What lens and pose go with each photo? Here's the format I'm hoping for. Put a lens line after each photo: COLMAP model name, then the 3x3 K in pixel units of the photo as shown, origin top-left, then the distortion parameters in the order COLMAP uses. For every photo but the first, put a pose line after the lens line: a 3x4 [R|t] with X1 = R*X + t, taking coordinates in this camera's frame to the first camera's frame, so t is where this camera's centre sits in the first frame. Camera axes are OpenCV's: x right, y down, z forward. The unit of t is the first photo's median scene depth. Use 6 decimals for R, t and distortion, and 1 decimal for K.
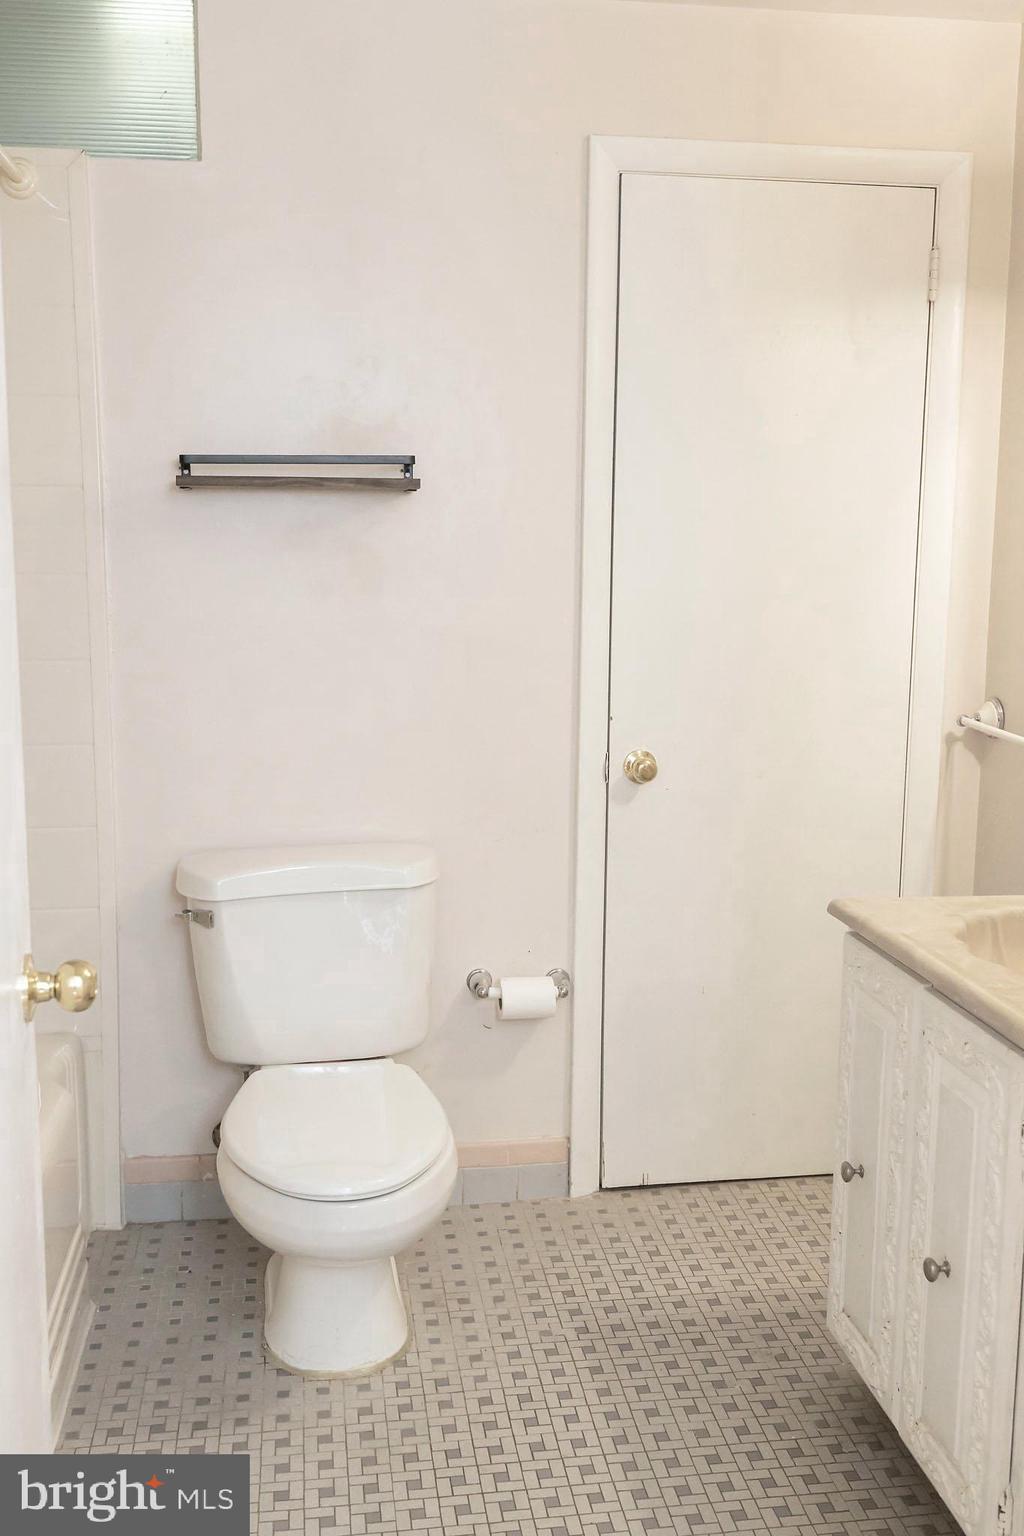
lens RADIAL K [[1513.8, 0, 512.0], [0, 1513.8, 768.0], [0, 0, 1]] dist [0.000709, 0.009748]
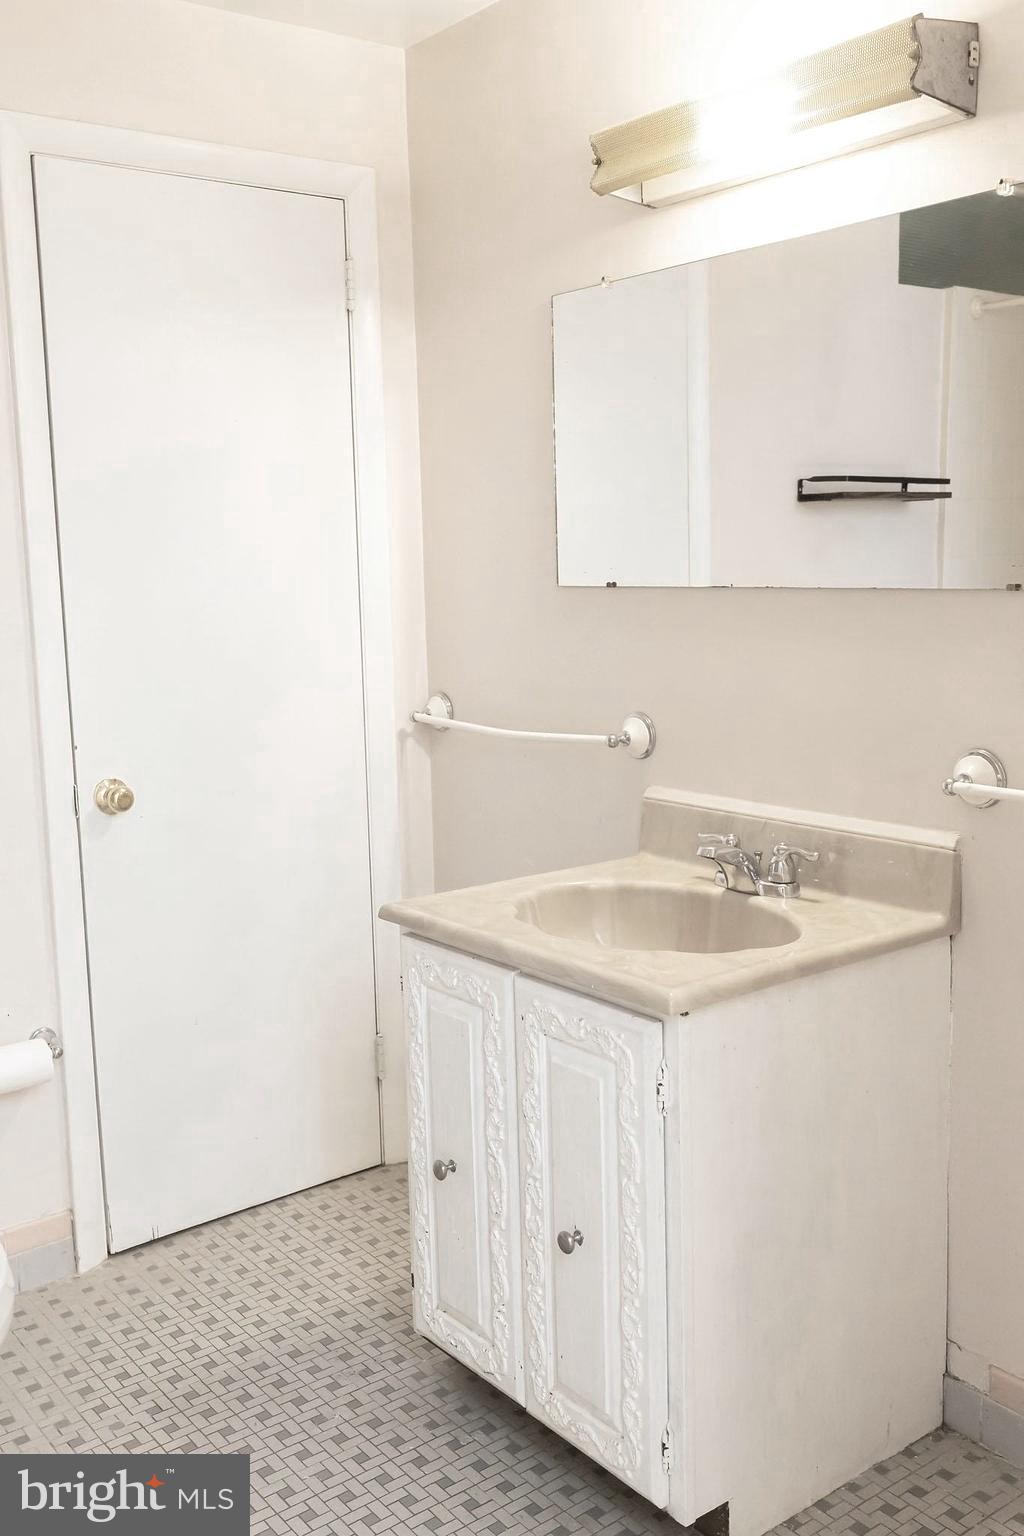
lens RADIAL K [[1489.9, 0, 512.0], [0, 1489.9, 768.0], [0, 0, 1]] dist [0.003888, 0.001950]
pose [[0.866328, -0.105726, 0.488158, -0.156831], [0.108495, 0.993838, 0.022702, -0.013096], [-0.487550, 0.033296, 0.872460, 0.084326]]
